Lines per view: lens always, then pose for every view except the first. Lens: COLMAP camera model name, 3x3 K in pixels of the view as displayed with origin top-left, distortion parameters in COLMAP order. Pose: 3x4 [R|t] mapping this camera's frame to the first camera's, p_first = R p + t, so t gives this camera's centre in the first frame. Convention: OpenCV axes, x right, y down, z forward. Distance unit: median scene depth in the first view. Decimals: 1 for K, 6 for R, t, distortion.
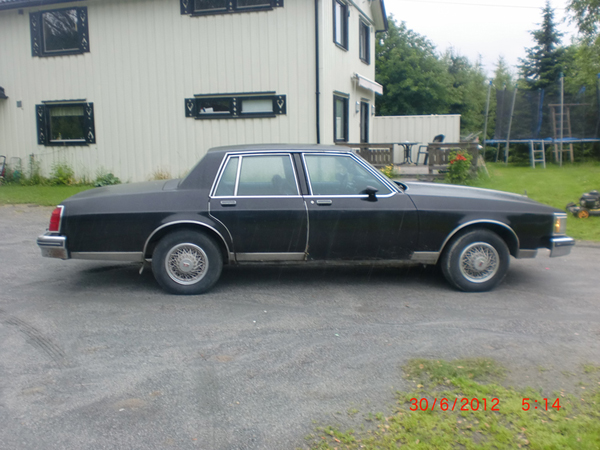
lens RADIAL K [[623.1, 0, 290.5], [0, 623.1, 225.0], [0, 0, 1]] dist [0.023959, -0.147394]
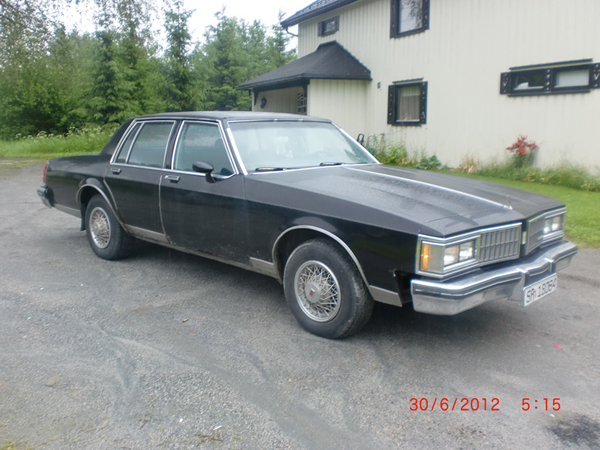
lens RADIAL K [[623.1, 0, 290.5], [0, 623.1, 225.0], [0, 0, 1]] dist [0.023959, -0.147394]
pose [[0.650508, 0.135418, -0.747329, 0.320467], [-0.119949, 0.989945, 0.074972, -0.023326], [0.749968, 0.040871, 0.660211, 0.219557]]
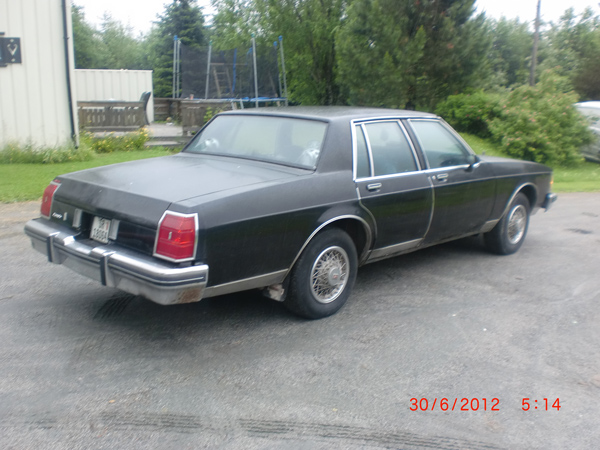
lens RADIAL K [[623.1, 0, 290.5], [0, 623.1, 225.0], [0, 0, 1]] dist [0.023959, -0.147394]
pose [[0.753429, -0.119973, 0.646491, -0.266787], [0.075444, 0.992493, 0.096260, -0.027601], [-0.653186, -0.023751, 0.756825, 0.193147]]
